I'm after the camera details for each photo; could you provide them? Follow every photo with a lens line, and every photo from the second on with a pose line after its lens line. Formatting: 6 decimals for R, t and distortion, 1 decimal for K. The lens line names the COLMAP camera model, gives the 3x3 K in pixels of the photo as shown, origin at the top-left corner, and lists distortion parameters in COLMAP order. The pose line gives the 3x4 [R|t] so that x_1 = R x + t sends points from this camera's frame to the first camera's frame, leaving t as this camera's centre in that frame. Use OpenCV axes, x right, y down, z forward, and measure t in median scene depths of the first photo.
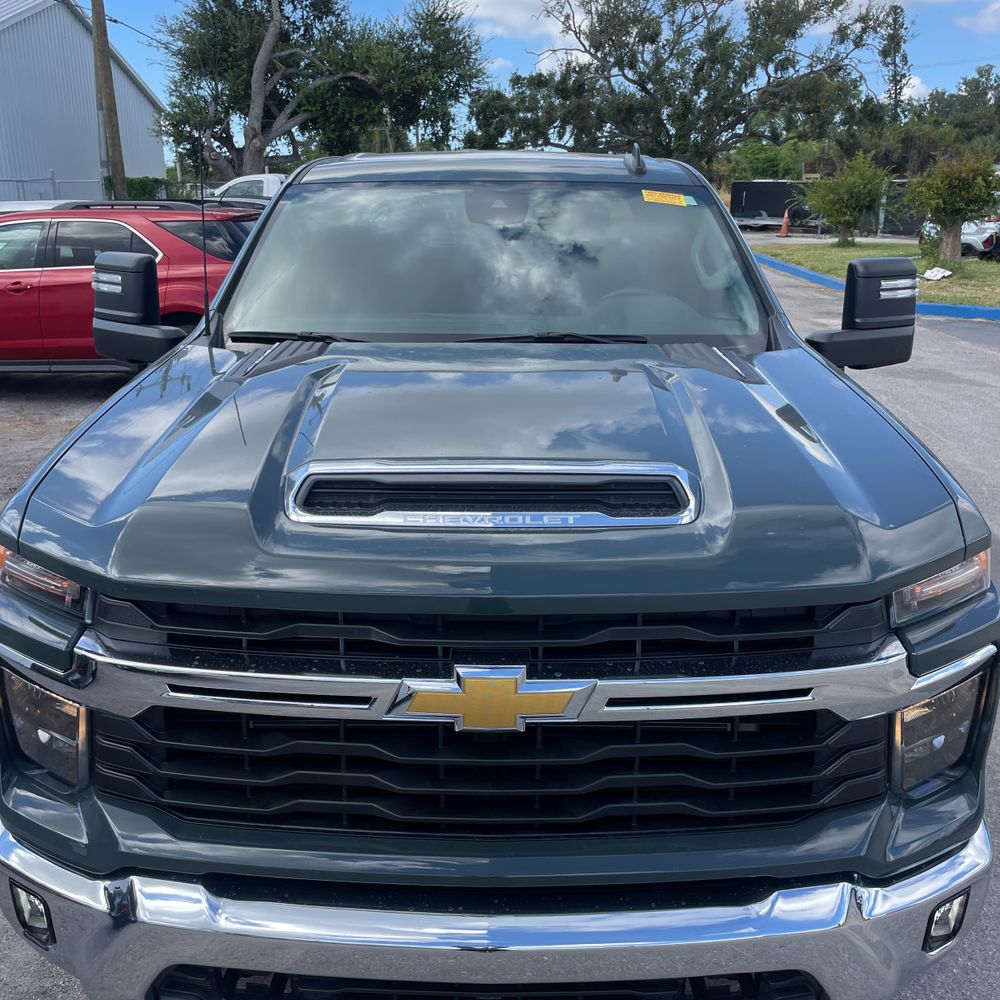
lens RADIAL K [[1023.8, 0, 496.4], [0, 1023.8, 499.0], [0, 0, 1]] dist [0.030091, 0.000000]
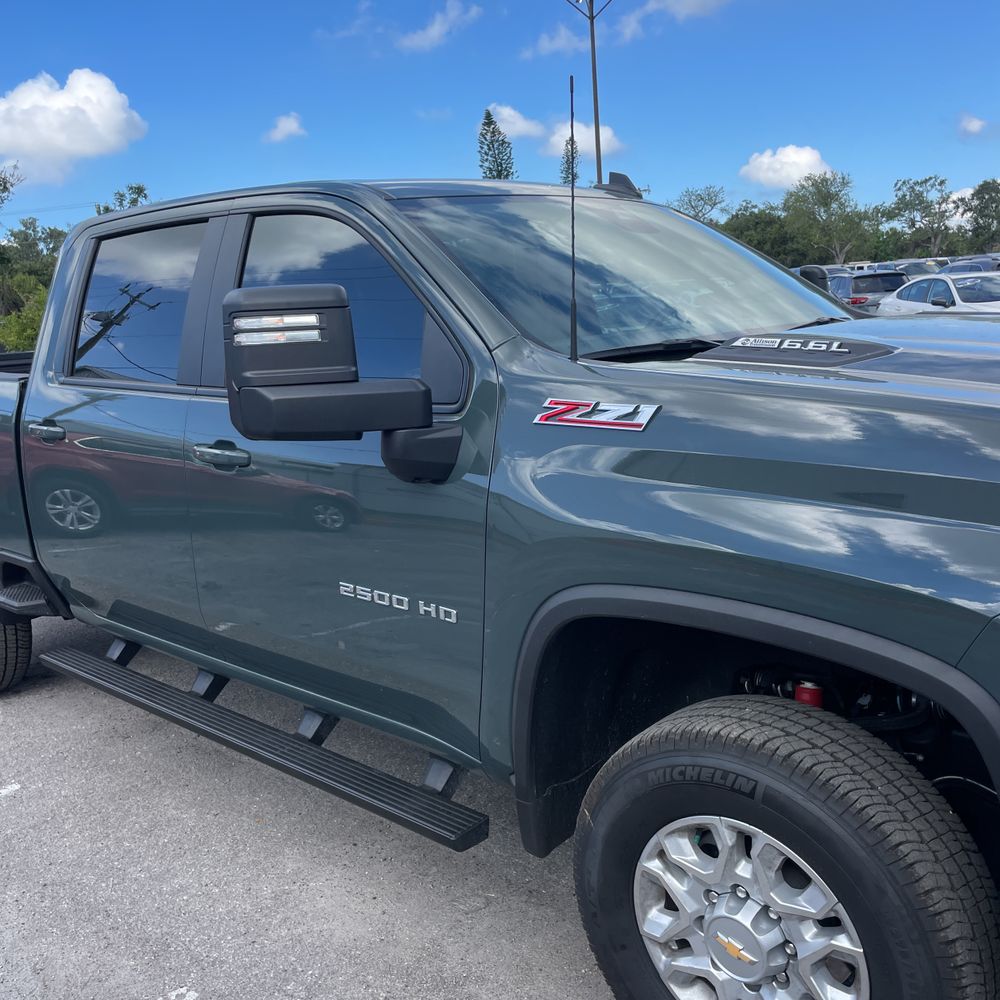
lens RADIAL K [[1023.8, 0, 498.6], [0, 1023.8, 504.3], [0, 0, 1]] dist [0.030091, 0.000000]
pose [[0.666317, -0.188844, 0.721360, -0.850125], [0.280436, 0.959841, -0.007762, -0.064052], [-0.690925, 0.207467, 0.692517, 0.513431]]
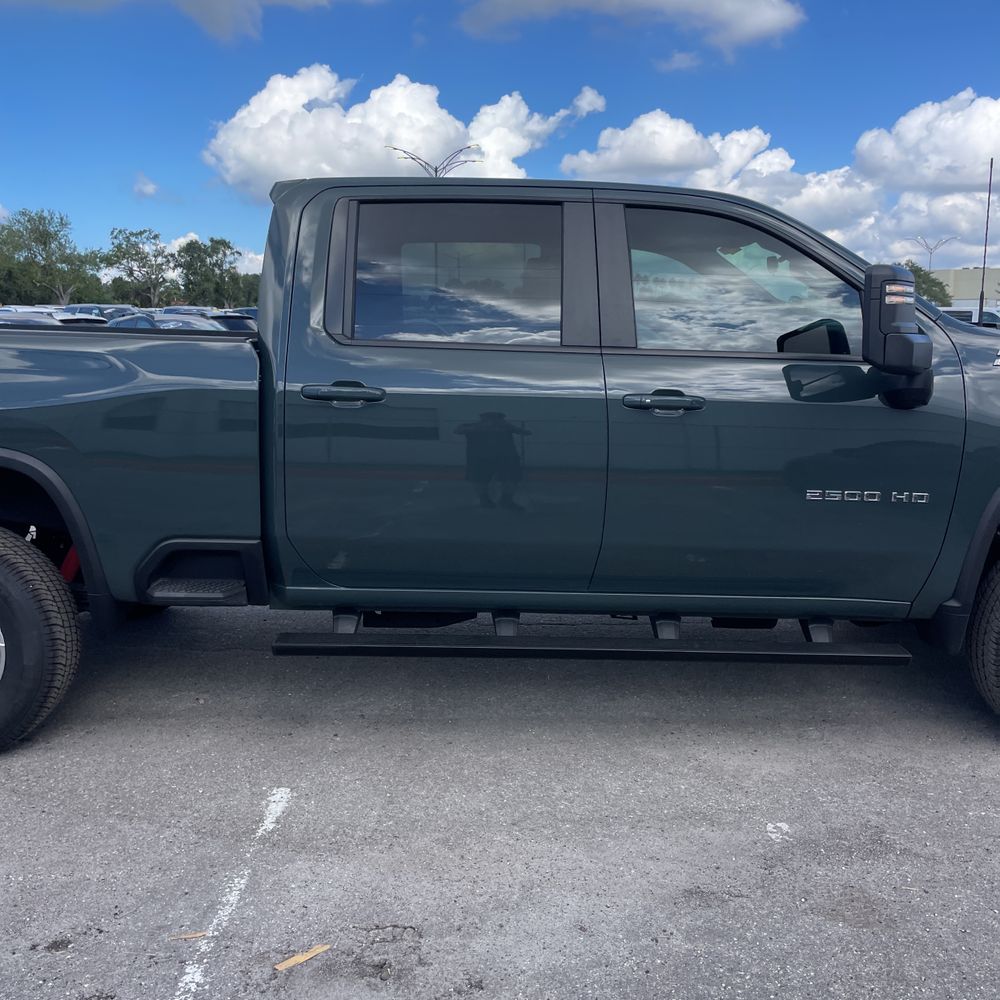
lens RADIAL K [[1023.8, 0, 518.4], [0, 1023.8, 481.8], [0, 0, 1]] dist [0.030091, 0.000000]
pose [[-0.029742, -0.154806, 0.987497, -1.430472], [0.288564, 0.944540, 0.156763, -0.320309], [-0.956998, 0.289619, 0.016579, 1.485599]]
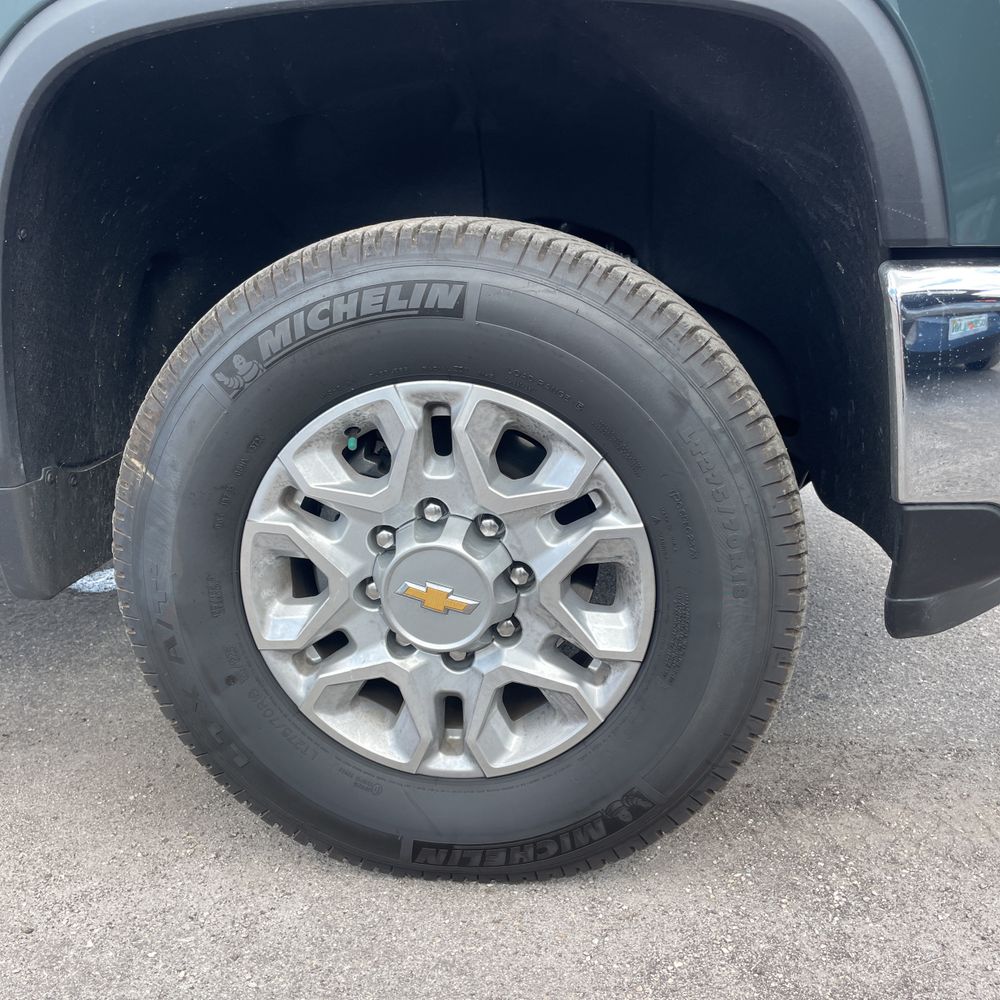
lens RADIAL K [[1023.8, 0, 493.0], [0, 1023.8, 505.1], [0, 0, 1]] dist [0.030091, 0.000000]
pose [[0.148196, -0.265055, 0.952777, -0.697374], [0.334217, 0.920155, 0.203995, 0.133771], [-0.930772, 0.288203, 0.224949, 0.797810]]
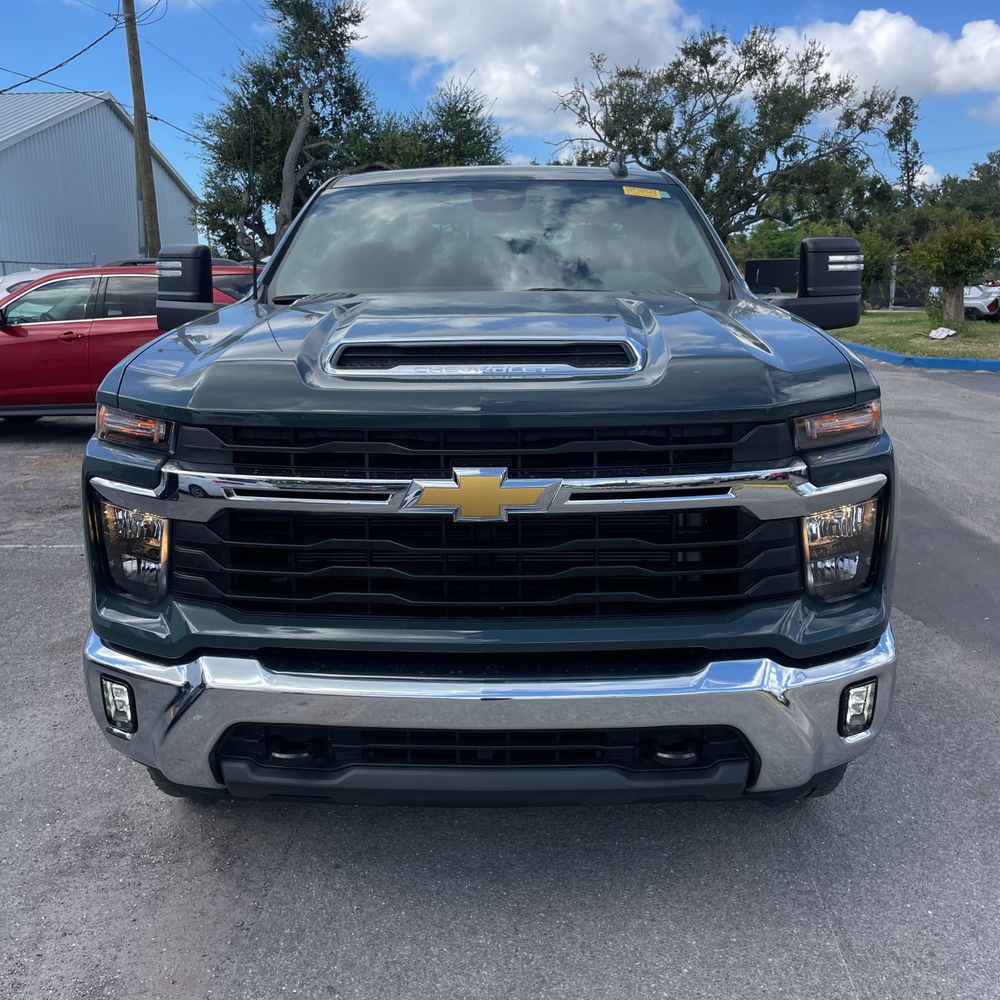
lens RADIAL K [[1023.8, 0, 492.8], [0, 1023.8, 499.6], [0, 0, 1]] dist [0.030091, 0.000000]
pose [[0.999605, -0.008943, -0.026651, 0.023733], [0.006756, 0.996688, -0.081035, 0.164124], [0.027287, 0.080823, 0.996355, -0.155805]]
